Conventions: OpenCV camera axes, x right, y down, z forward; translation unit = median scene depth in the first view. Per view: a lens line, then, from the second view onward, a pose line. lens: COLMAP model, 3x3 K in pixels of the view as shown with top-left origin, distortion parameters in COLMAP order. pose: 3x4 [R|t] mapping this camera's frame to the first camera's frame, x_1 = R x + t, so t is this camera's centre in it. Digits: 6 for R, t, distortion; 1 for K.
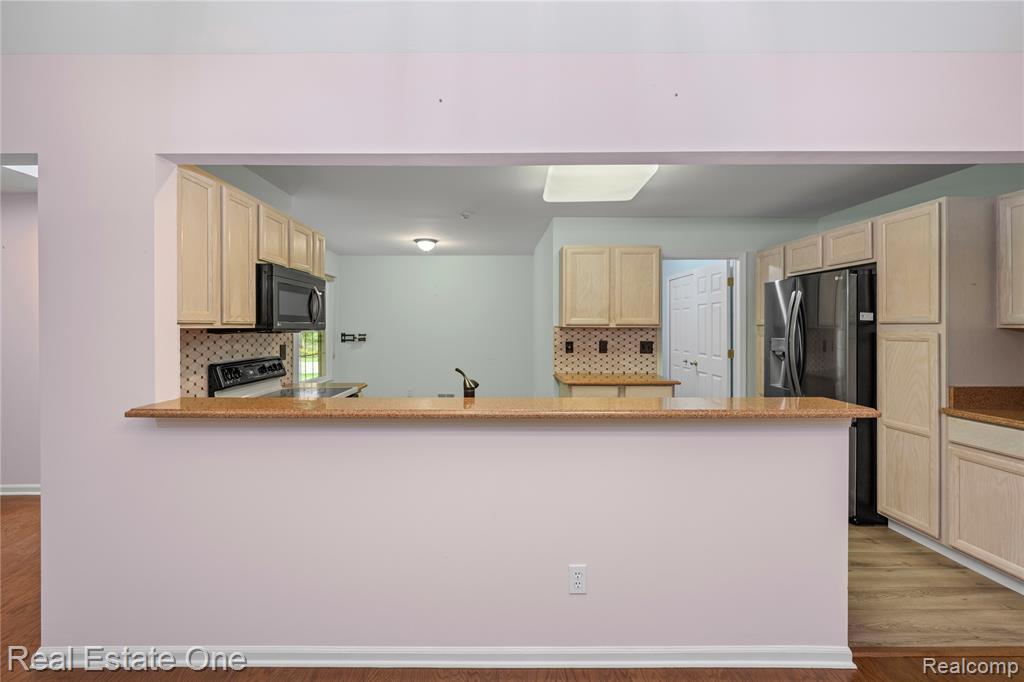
lens RADIAL K [[419.3, 0, 498.0], [0, 419.3, 327.9], [0, 0, 1]] dist [0.002681, -0.000492]
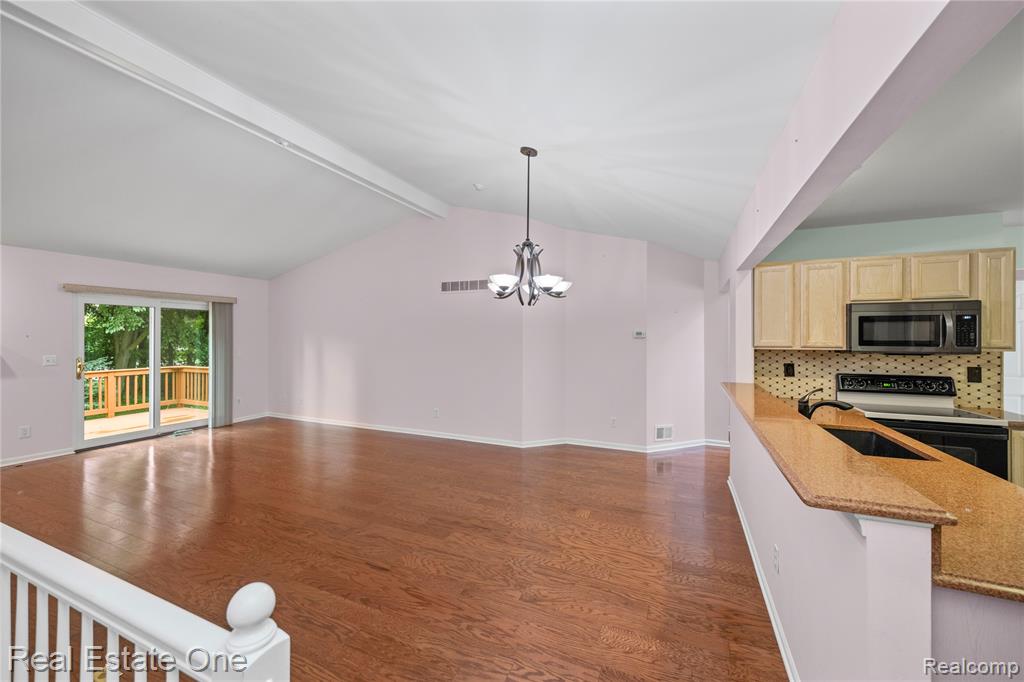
lens RADIAL K [[410.8, 0, 506.2], [0, 410.8, 338.5], [0, 0, 1]] dist [0.003173, -0.001309]
pose [[-0.393415, 0.009088, -0.919316, 0.666340], [-0.001297, 0.999945, 0.010441, -0.030355], [0.919360, 0.005300, -0.393381, 0.278897]]
